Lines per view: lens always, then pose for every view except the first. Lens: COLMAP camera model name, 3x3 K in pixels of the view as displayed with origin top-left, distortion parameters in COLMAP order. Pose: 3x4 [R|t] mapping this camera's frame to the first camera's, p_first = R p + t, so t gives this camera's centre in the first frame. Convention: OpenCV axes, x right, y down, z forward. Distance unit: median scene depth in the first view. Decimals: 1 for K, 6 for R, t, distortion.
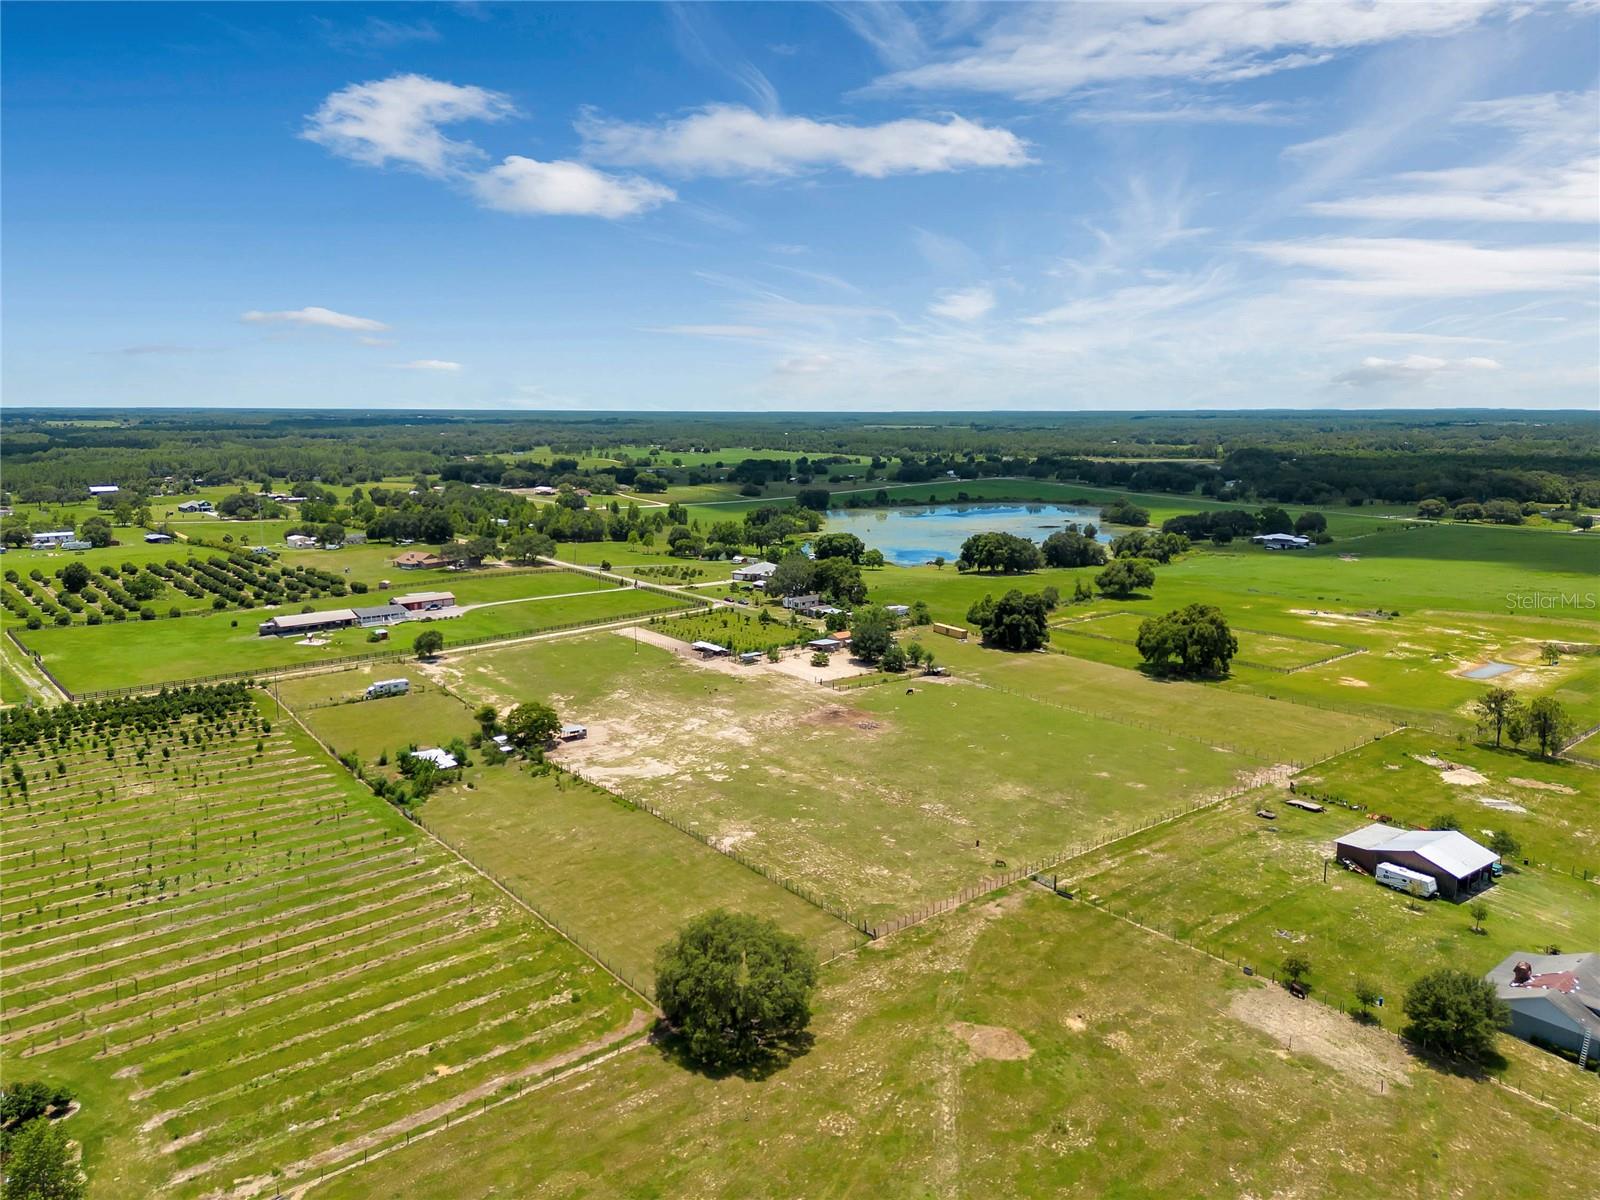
lens RADIAL K [[1133.8, 0, 794.0], [0, 1133.8, 600.6], [0, 0, 1]] dist [0.073820, -0.076718]
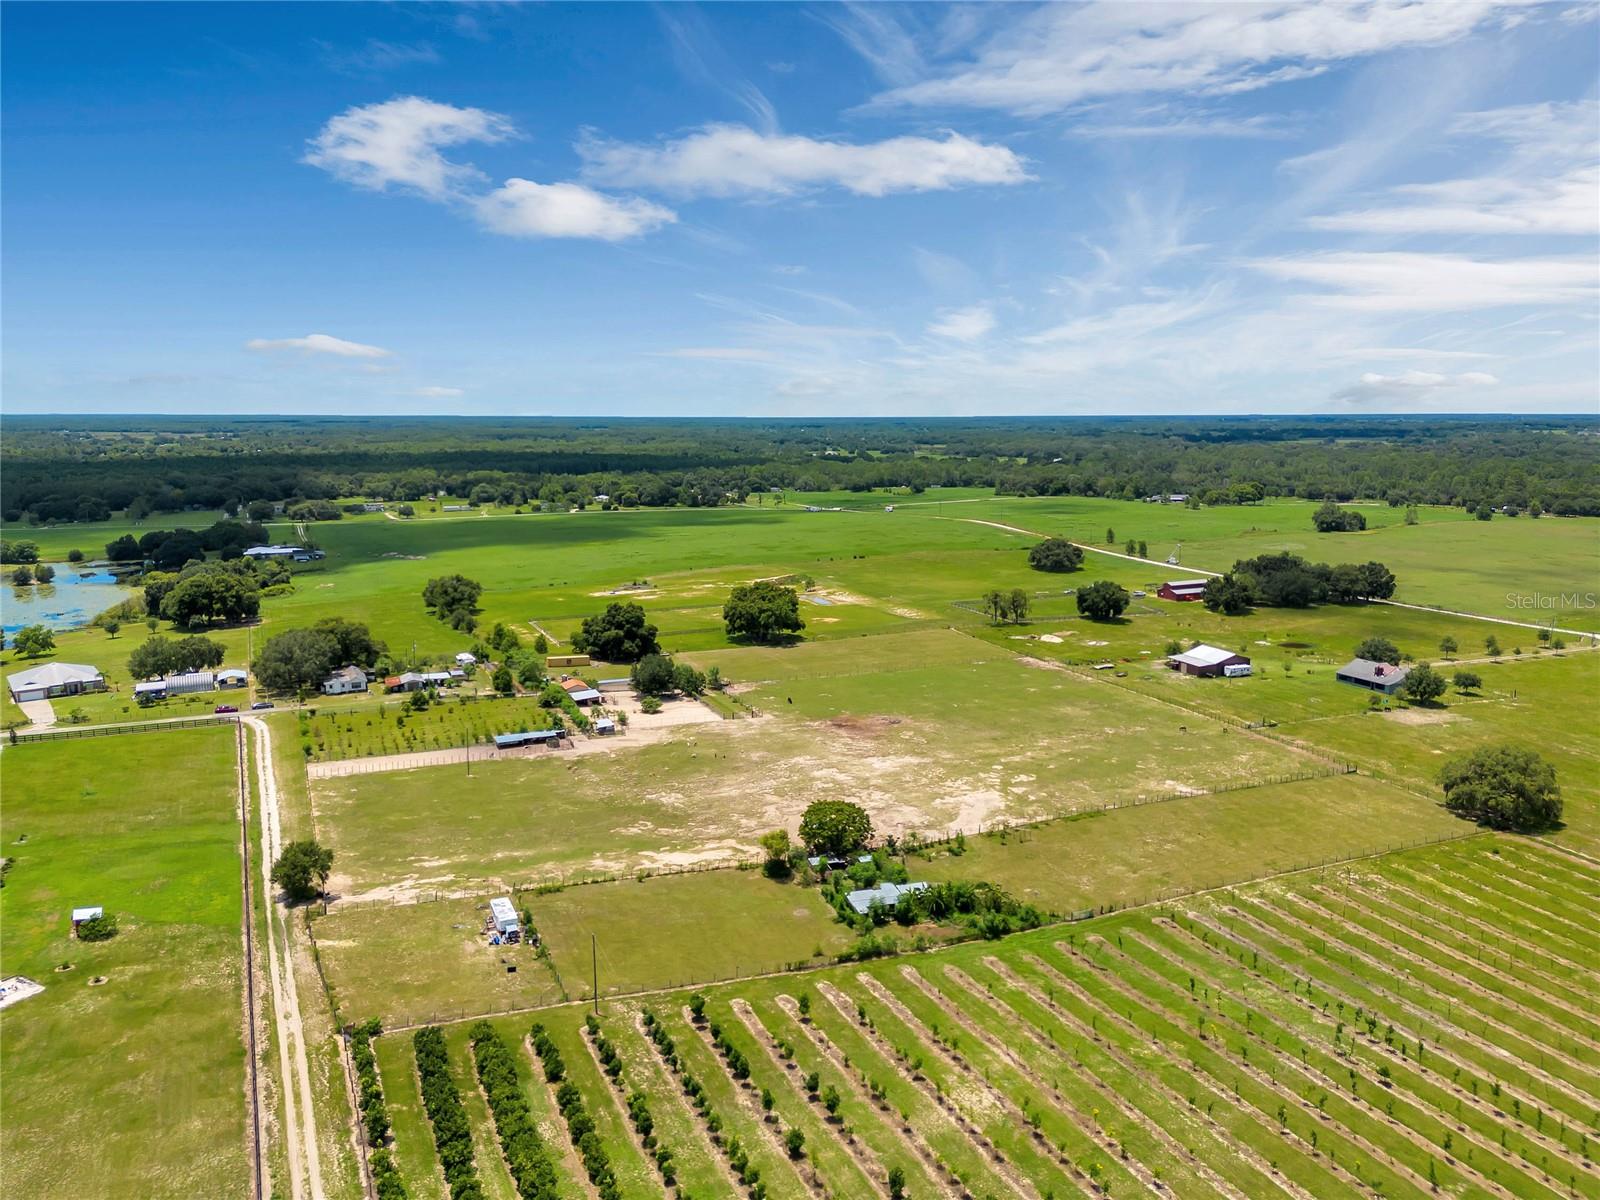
lens RADIAL K [[1126.0, 0, 803.6], [0, 1126.0, 603.9], [0, 0, 1]] dist [0.077016, -0.075720]
pose [[0.260371, -0.164909, 0.951321, -0.983506], [0.163524, 0.978603, 0.124883, -0.148031], [-0.951560, 0.123048, 0.281766, 0.805696]]
